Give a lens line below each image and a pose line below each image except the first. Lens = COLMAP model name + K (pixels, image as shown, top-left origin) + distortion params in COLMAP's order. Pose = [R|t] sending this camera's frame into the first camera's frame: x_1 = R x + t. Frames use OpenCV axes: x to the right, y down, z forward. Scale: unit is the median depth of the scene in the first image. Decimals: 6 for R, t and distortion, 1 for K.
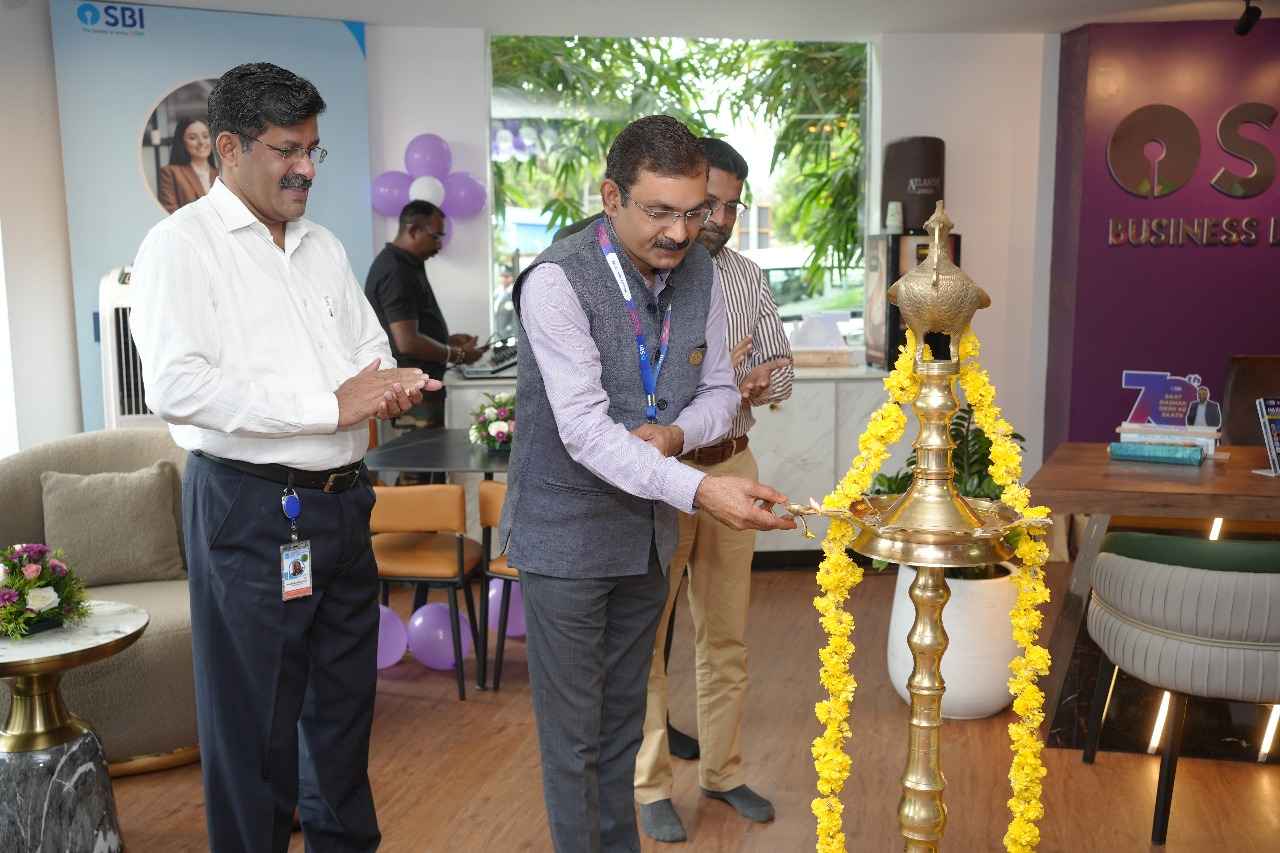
lens RADIAL K [[1293.8, 0, 636.7], [0, 1293.8, 418.8], [0, 0, 1]] dist [0.019348, 0.000000]
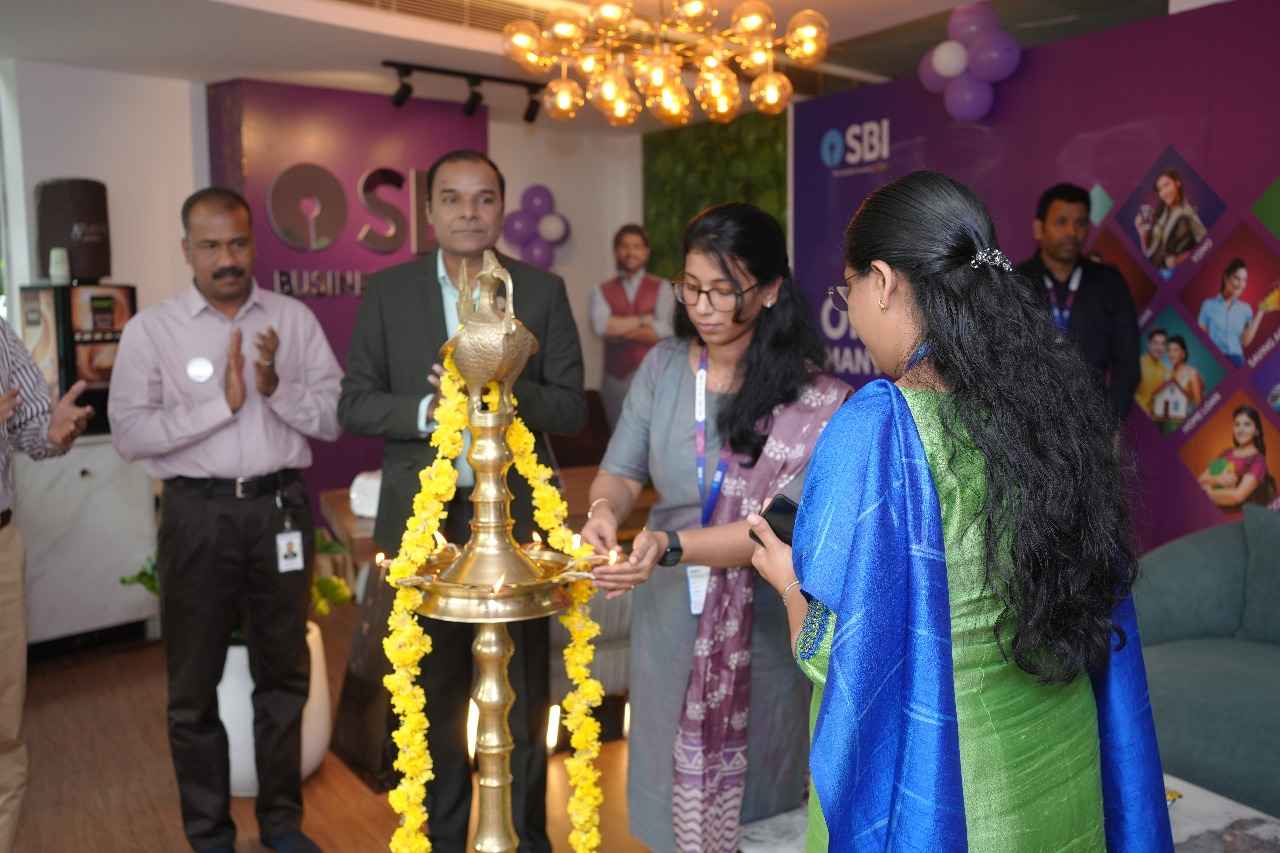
lens RADIAL K [[1293.8, 0, 636.3], [0, 1293.8, 412.9], [0, 0, 1]] dist [0.019348, 0.000000]
pose [[0.733771, -0.063823, 0.676393, -0.181212], [0.093221, 0.995620, -0.007184, -0.013533], [-0.672971, 0.068325, 0.736506, 0.100122]]
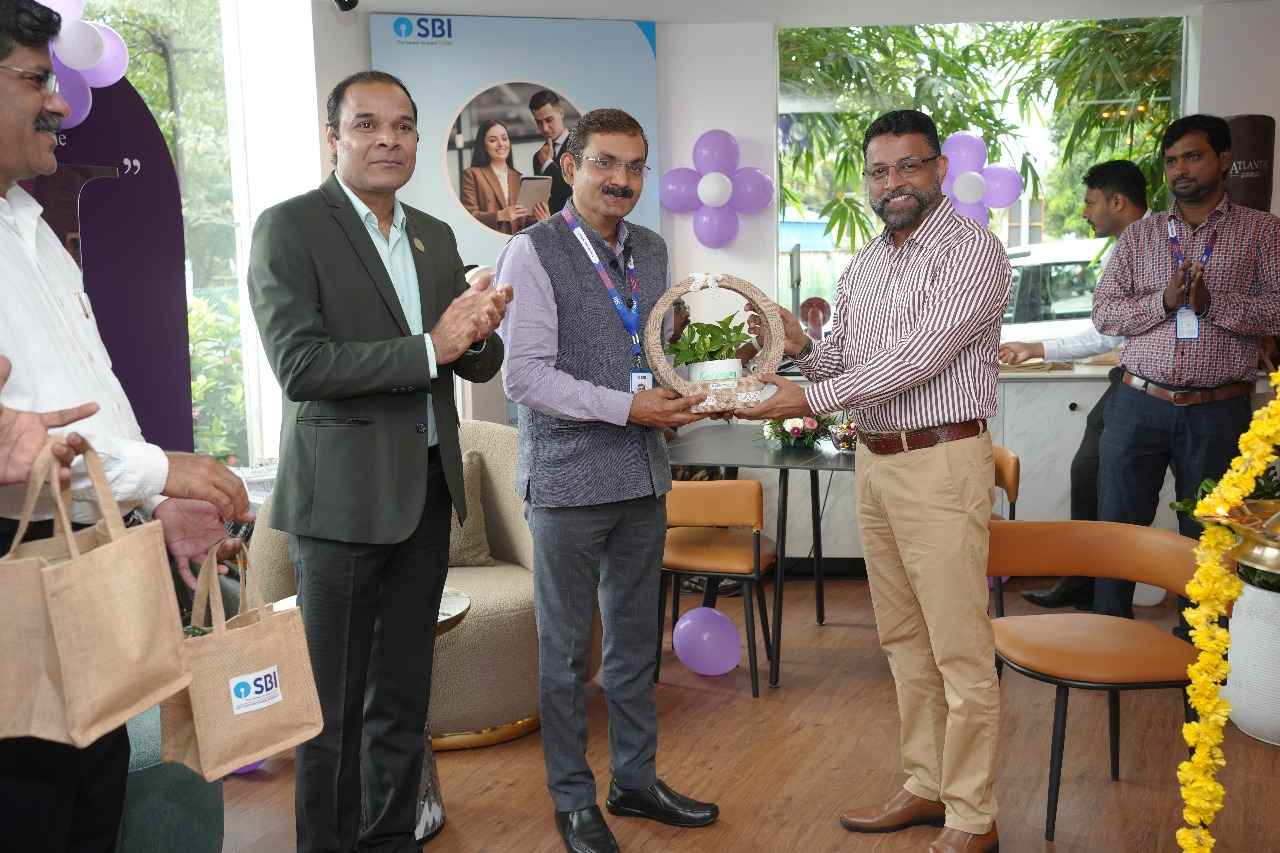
lens RADIAL K [[1293.8, 0, 628.2], [0, 1293.8, 417.3], [0, 0, 1]] dist [0.019348, 0.000000]
pose [[0.979957, 0.013799, -0.198731, -0.036541], [-0.013819, 0.999904, 0.001286, 0.002802], [0.198730, 0.001486, 0.980053, 0.007334]]
